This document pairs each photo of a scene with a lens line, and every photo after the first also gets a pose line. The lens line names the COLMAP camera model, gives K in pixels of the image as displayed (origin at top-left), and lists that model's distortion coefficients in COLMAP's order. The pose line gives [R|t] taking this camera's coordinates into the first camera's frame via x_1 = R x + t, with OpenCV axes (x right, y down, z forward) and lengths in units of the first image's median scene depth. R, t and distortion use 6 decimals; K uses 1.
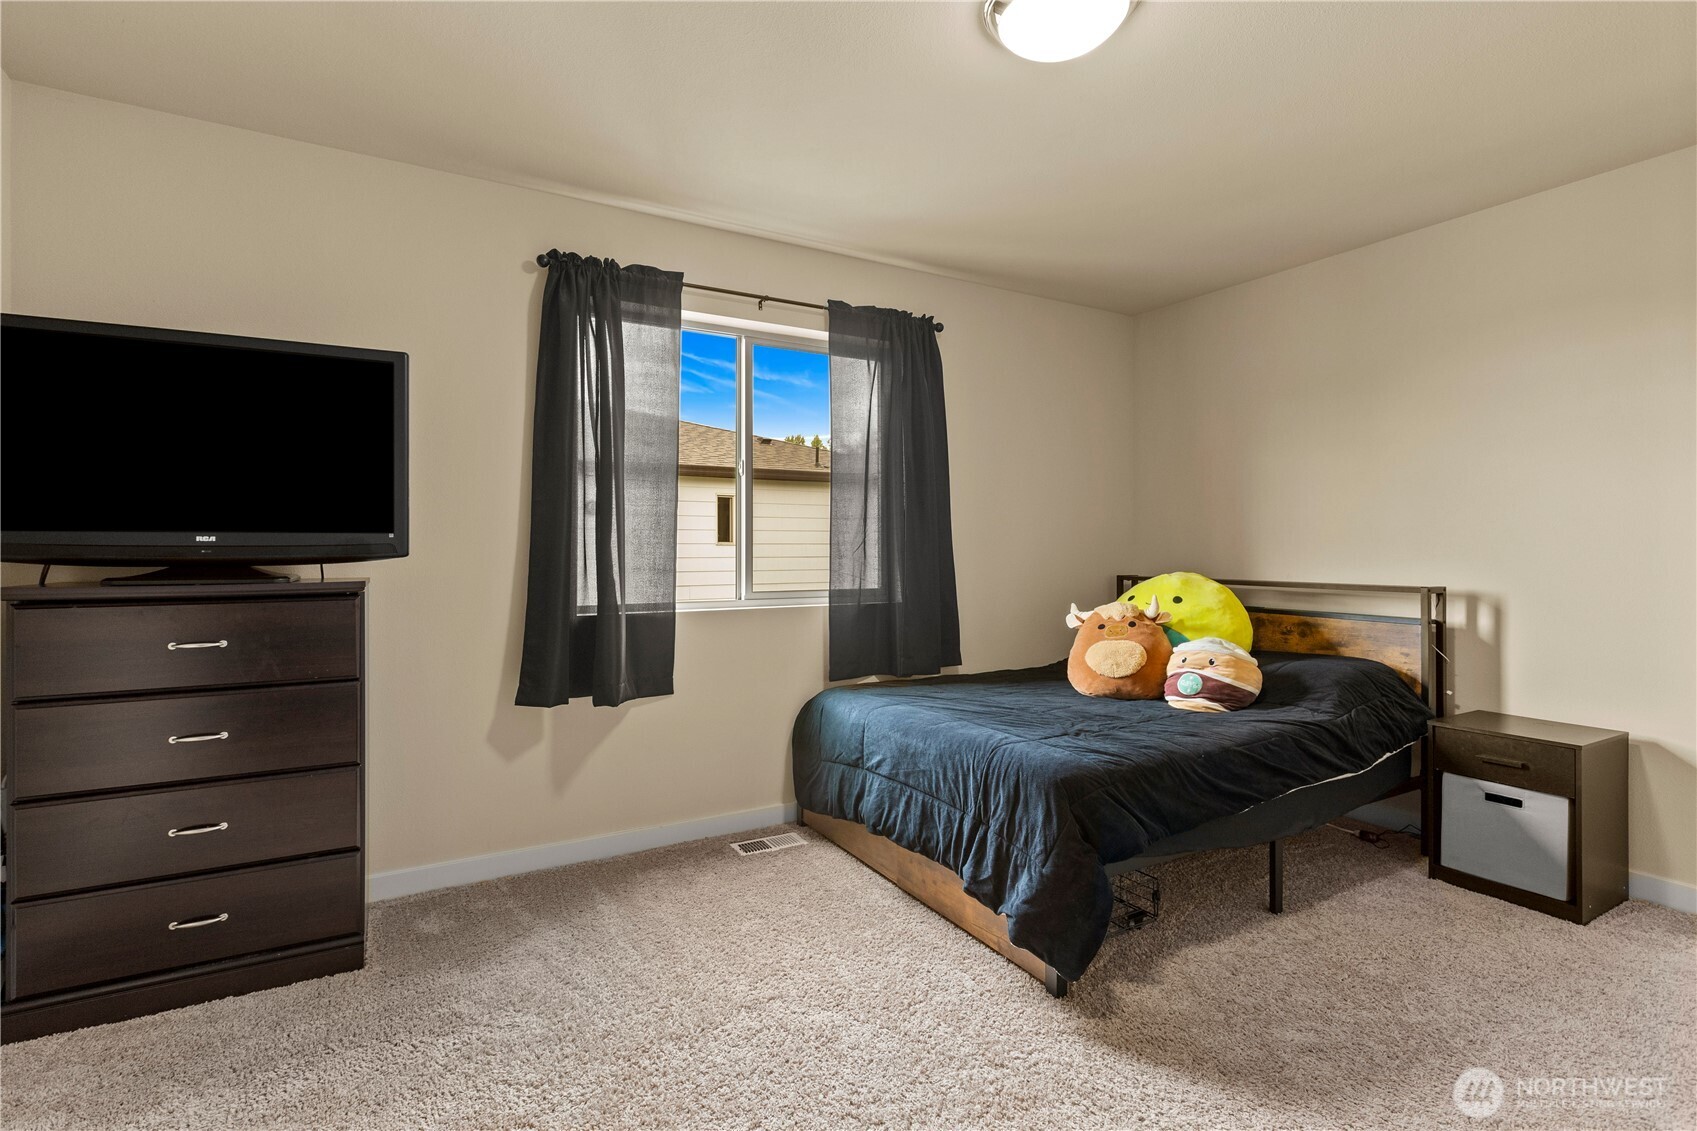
lens RADIAL K [[765.0, 0, 817.5], [0, 765.0, 572.9], [0, 0, 1]] dist [0.001554, 0.000151]
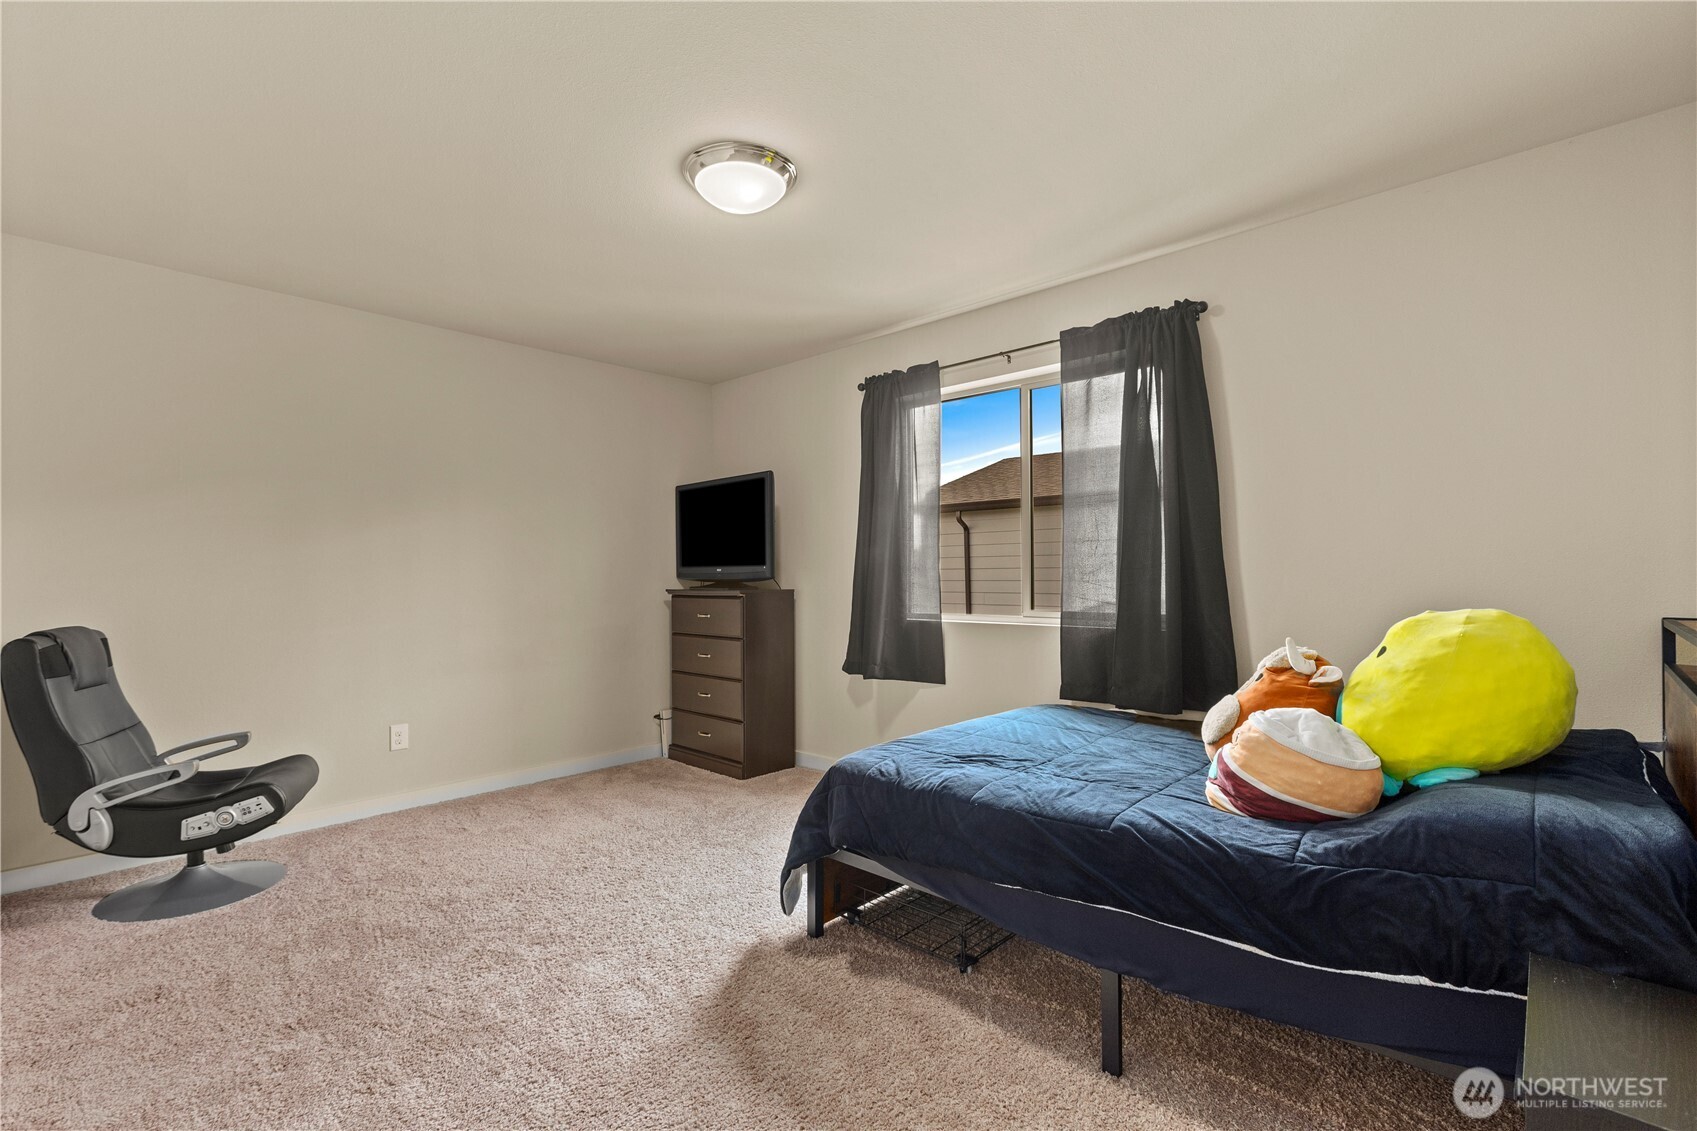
lens RADIAL K [[765.0, 0, 817.5], [0, 765.0, 572.9], [0, 0, 1]] dist [0.001554, 0.000151]
pose [[0.299244, 0.001663, -0.954175, 0.980169], [-0.020411, 0.999781, -0.004658, -0.018611], [0.953958, 0.020869, 0.299213, 0.408516]]
